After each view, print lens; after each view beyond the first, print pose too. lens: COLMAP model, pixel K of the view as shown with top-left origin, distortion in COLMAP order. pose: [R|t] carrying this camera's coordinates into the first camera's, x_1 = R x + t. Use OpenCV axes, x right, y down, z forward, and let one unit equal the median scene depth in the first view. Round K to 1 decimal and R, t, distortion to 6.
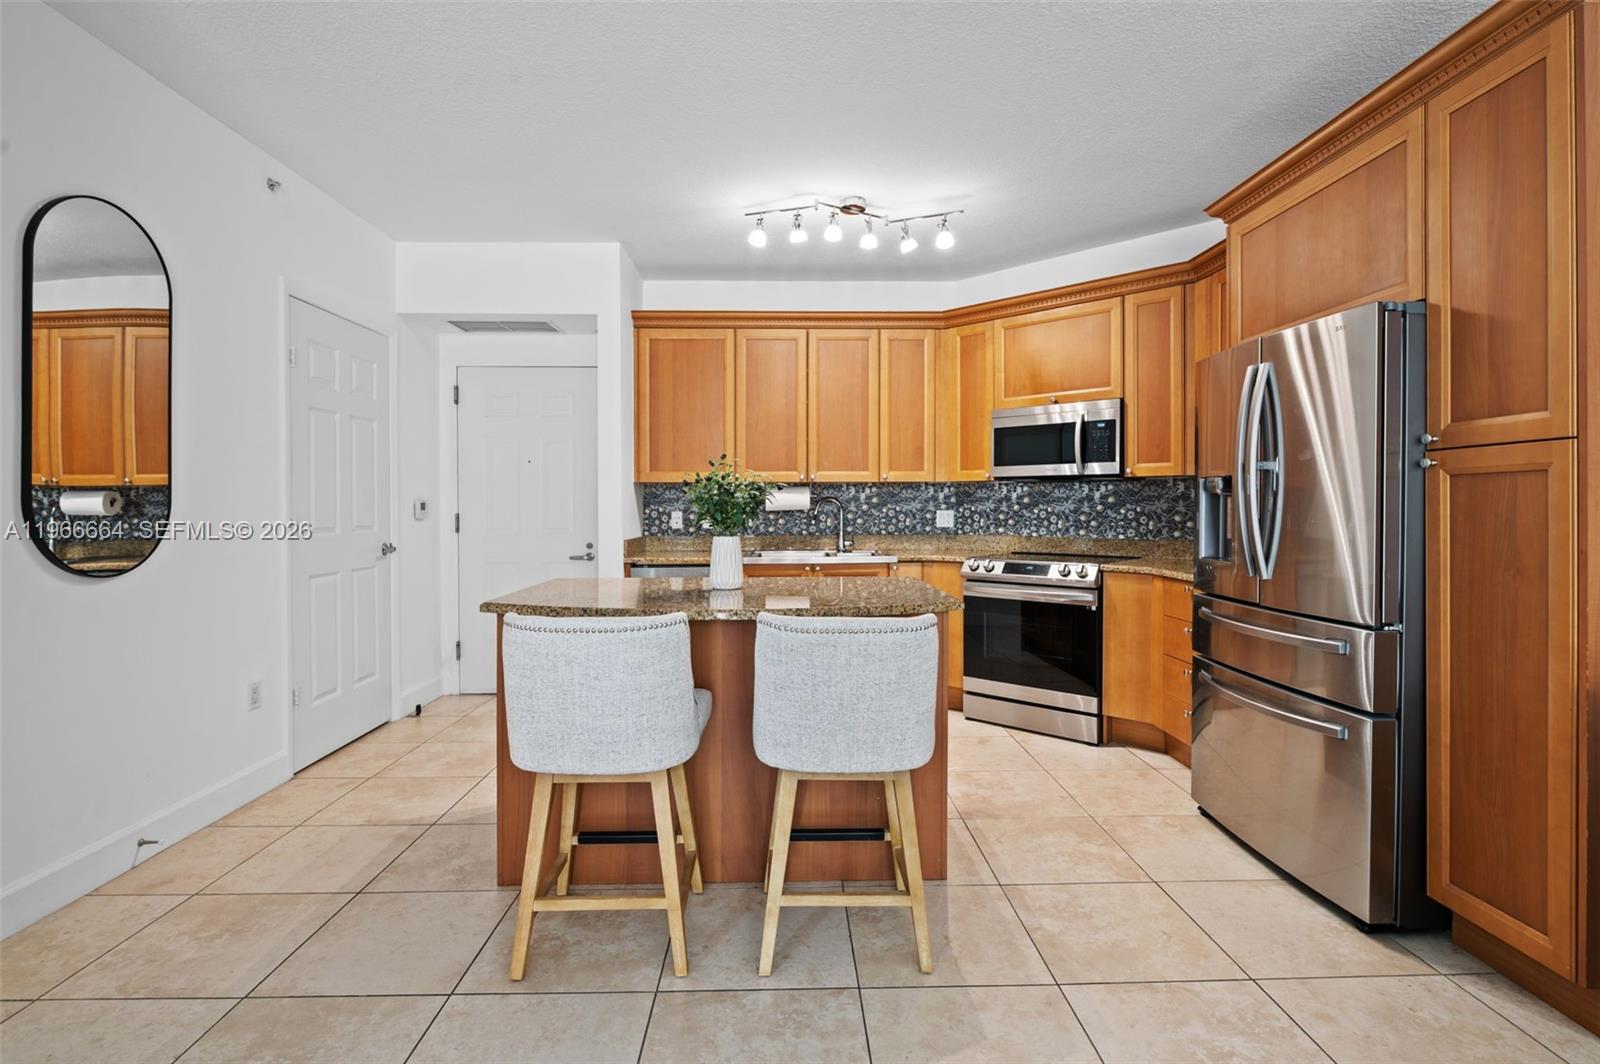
lens RADIAL K [[740.1, 0, 801.6], [0, 740.1, 509.1], [0, 0, 1]] dist [-0.001525, -0.000071]
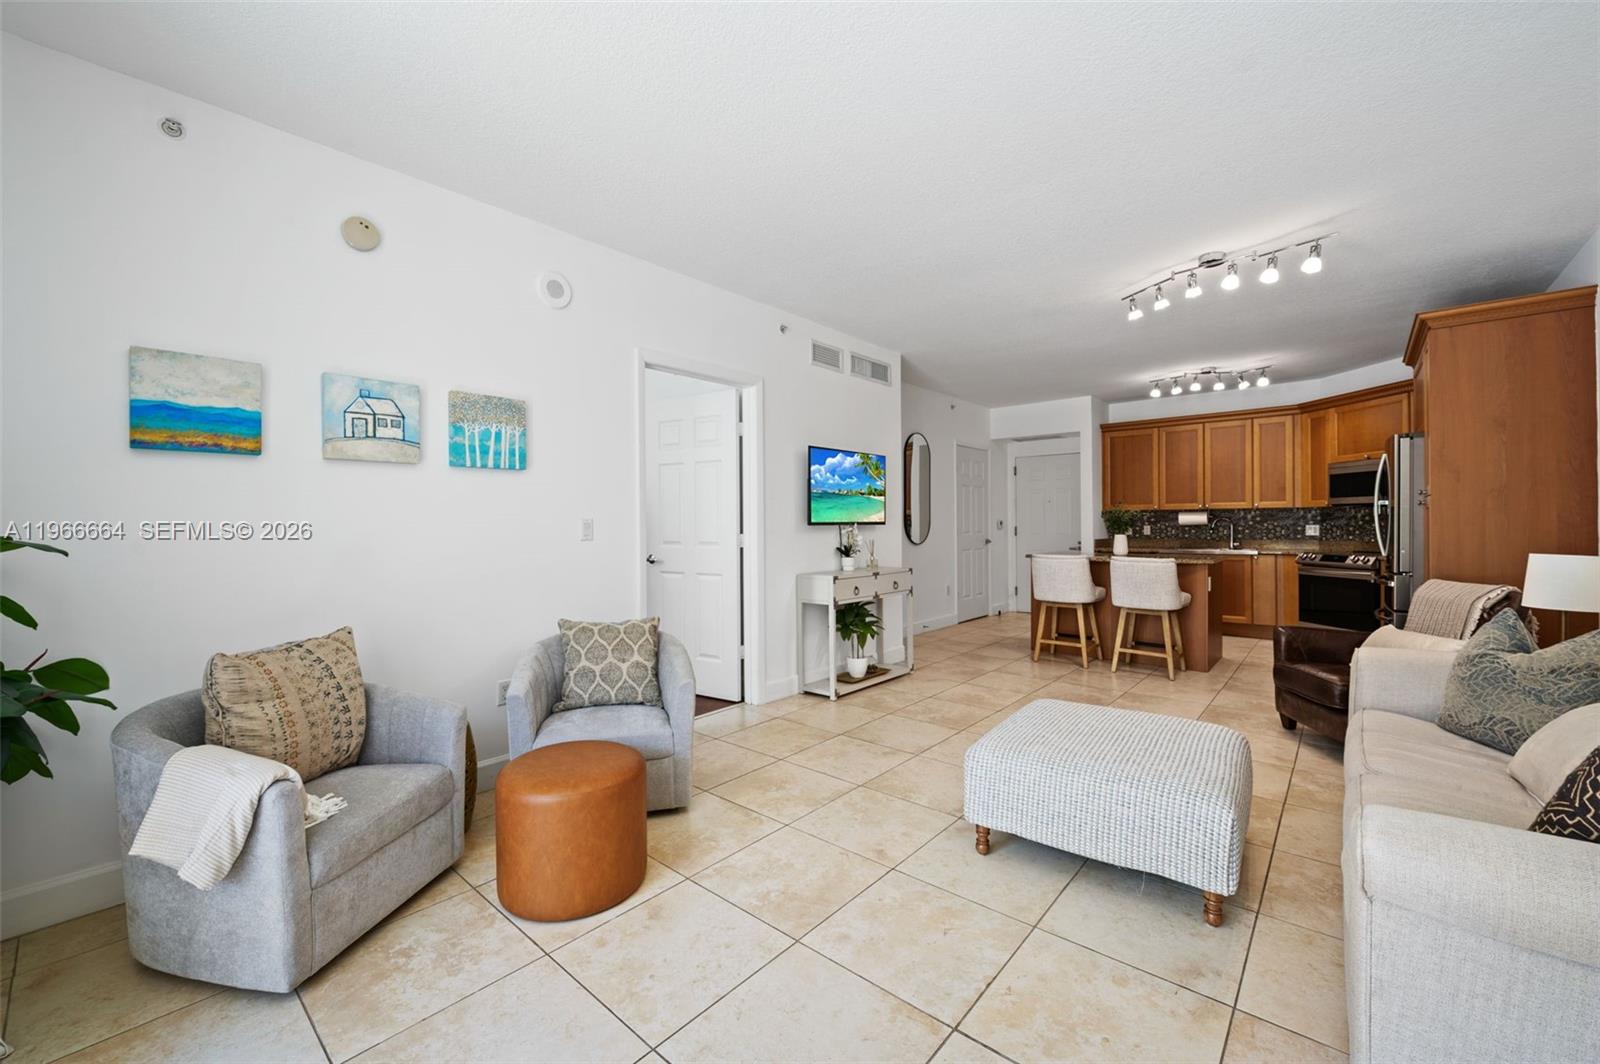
lens RADIAL K [[641.6, 0, 805.0], [0, 641.6, 525.6], [0, 0, 1]] dist [-0.003468, -0.000038]
pose [[0.737120, -0.000494, -0.675762, 0.343017], [-0.000242, 0.999999, -0.000996, 0.005300], [0.675762, 0.000898, 0.737120, -0.788086]]
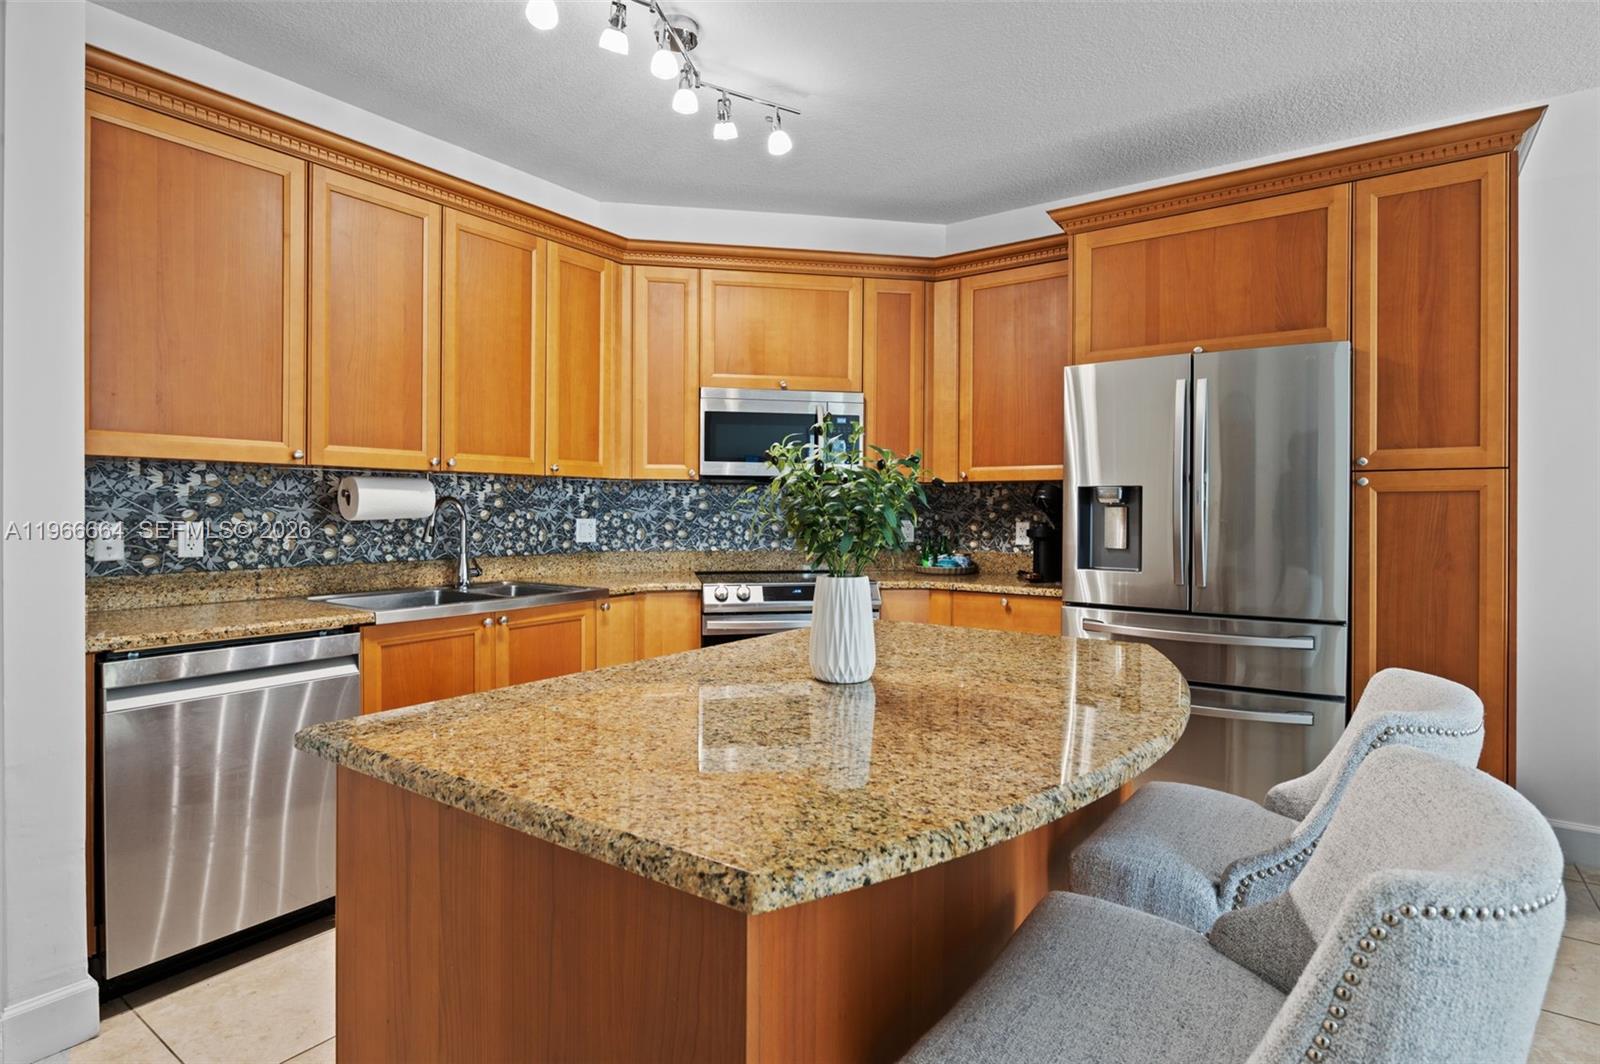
lens RADIAL K [[821.5, 0, 793.0], [0, 821.5, 517.5], [0, 0, 1]] dist [-0.000883, -0.000469]
pose [[0.609172, -0.001059, 0.793037, -0.334034], [-0.002273, 0.999993, 0.003081, -0.002396], [-0.793035, -0.003680, 0.609165, 0.391176]]
